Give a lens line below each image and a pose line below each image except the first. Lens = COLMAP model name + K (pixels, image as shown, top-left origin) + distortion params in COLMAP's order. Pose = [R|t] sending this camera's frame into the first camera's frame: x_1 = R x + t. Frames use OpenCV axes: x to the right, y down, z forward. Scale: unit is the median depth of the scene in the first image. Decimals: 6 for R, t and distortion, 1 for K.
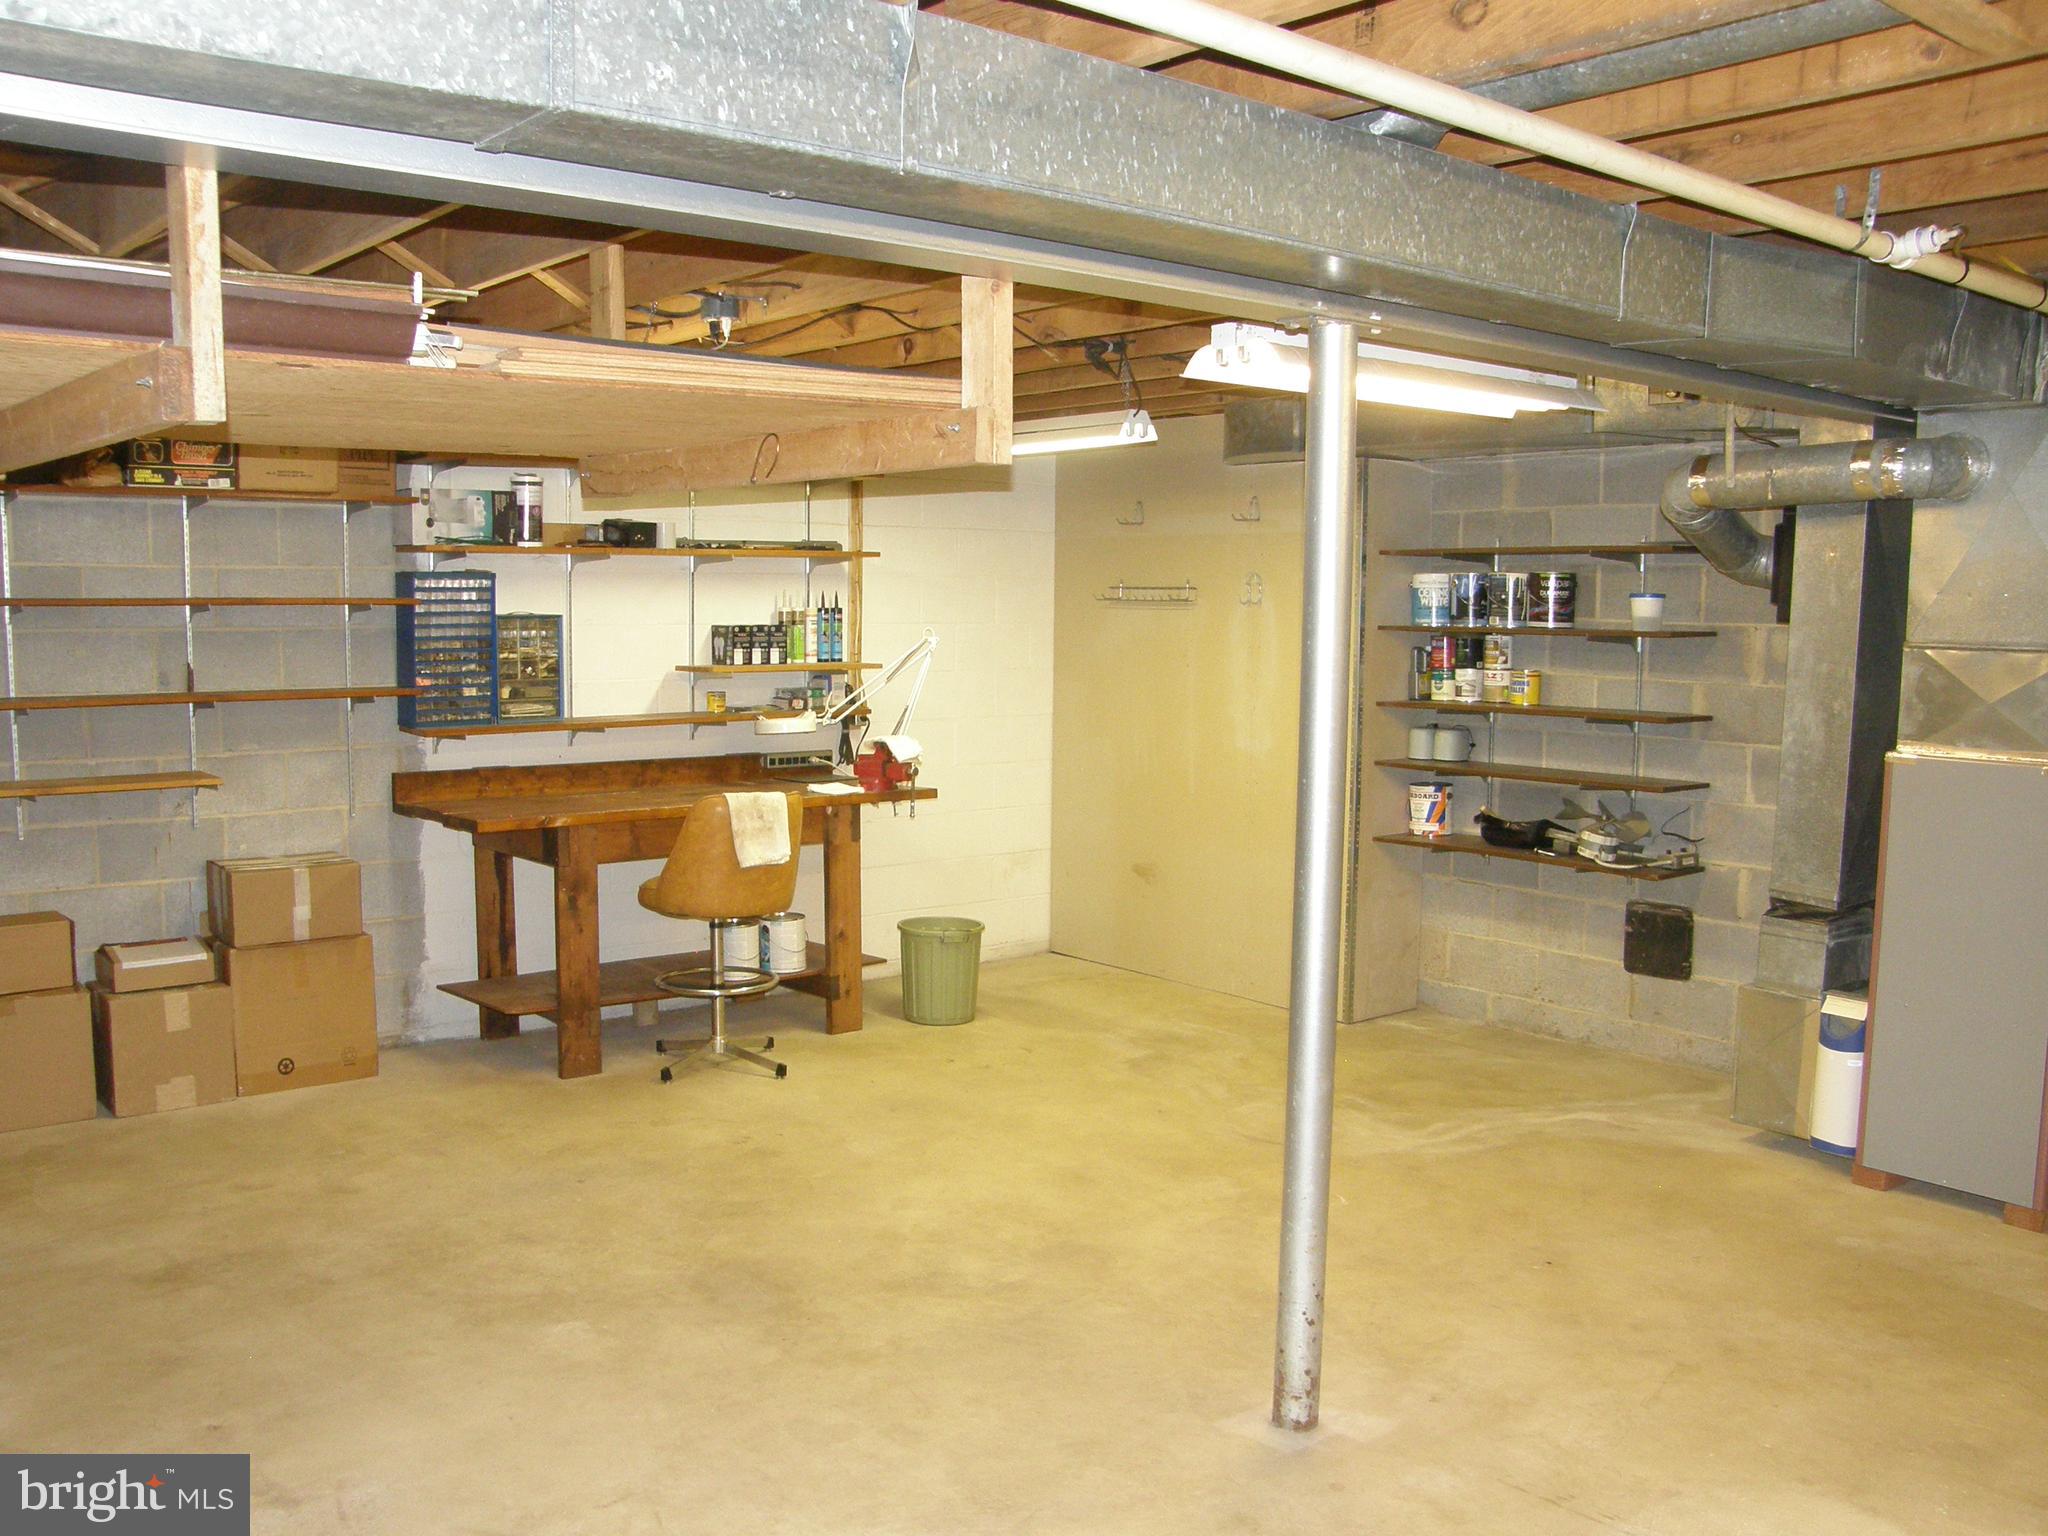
lens RADIAL K [[1800.2, 0, 1032.6], [0, 1800.2, 807.2], [0, 0, 1]] dist [-0.162172, 0.167356]
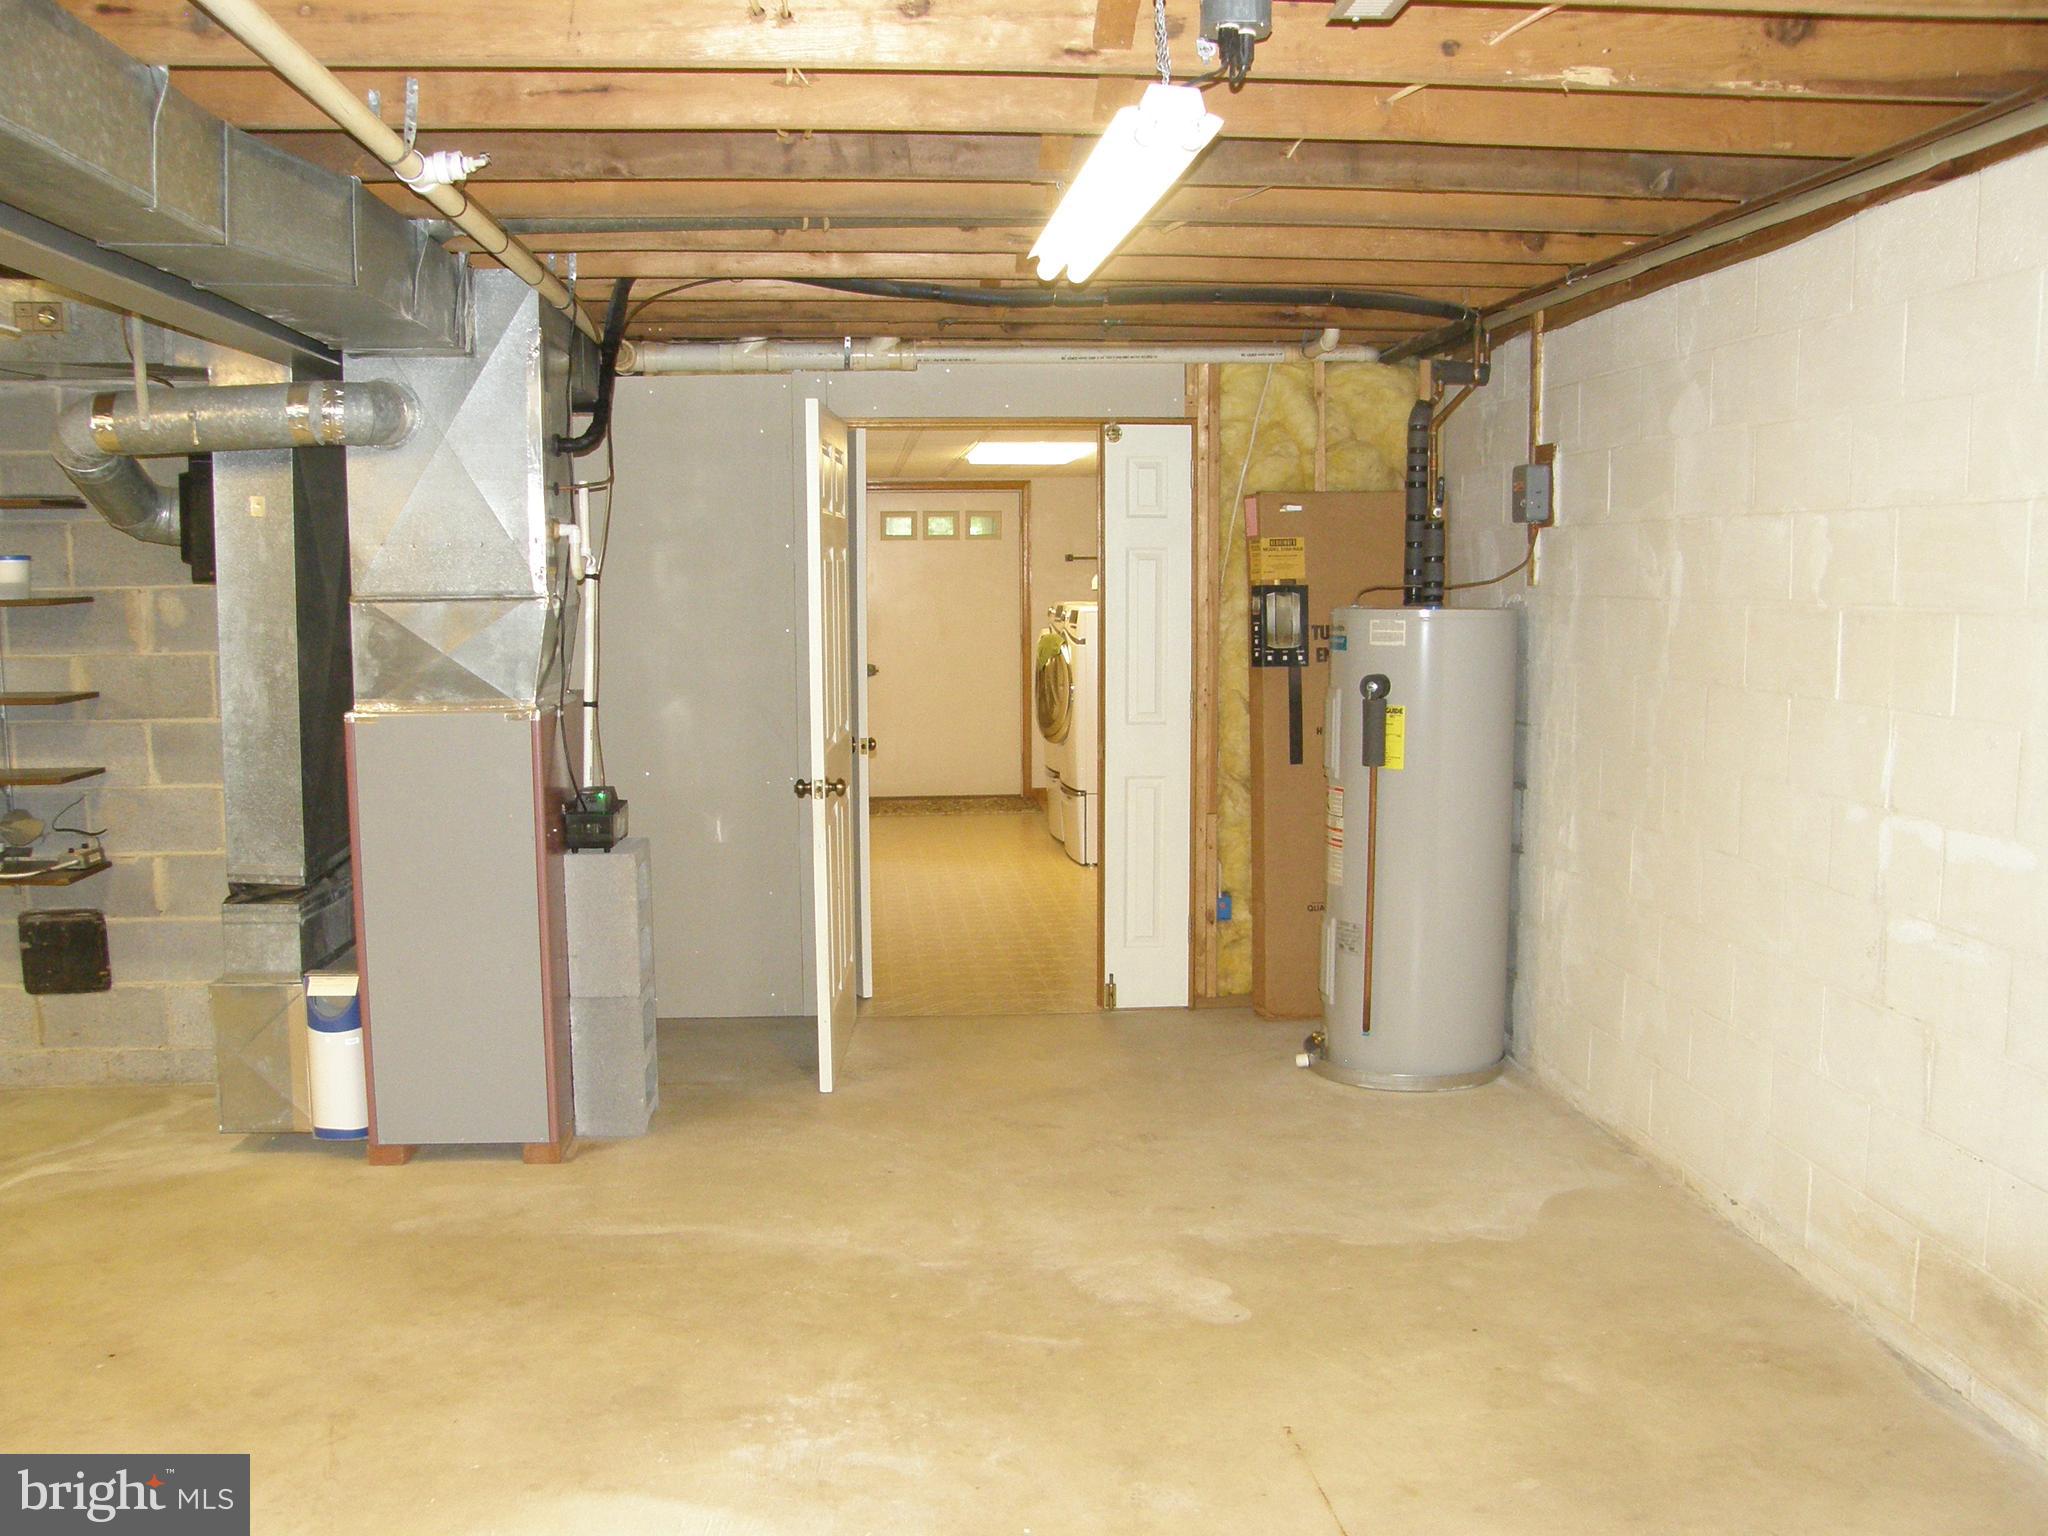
lens RADIAL K [[1800.2, 0, 1032.6], [0, 1800.2, 807.2], [0, 0, 1]] dist [-0.162172, 0.167356]
pose [[0.572186, -0.122084, 0.810987, -0.076612], [0.105827, 0.991582, 0.074604, -0.011809], [-0.813268, 0.043137, 0.580289, 0.133847]]
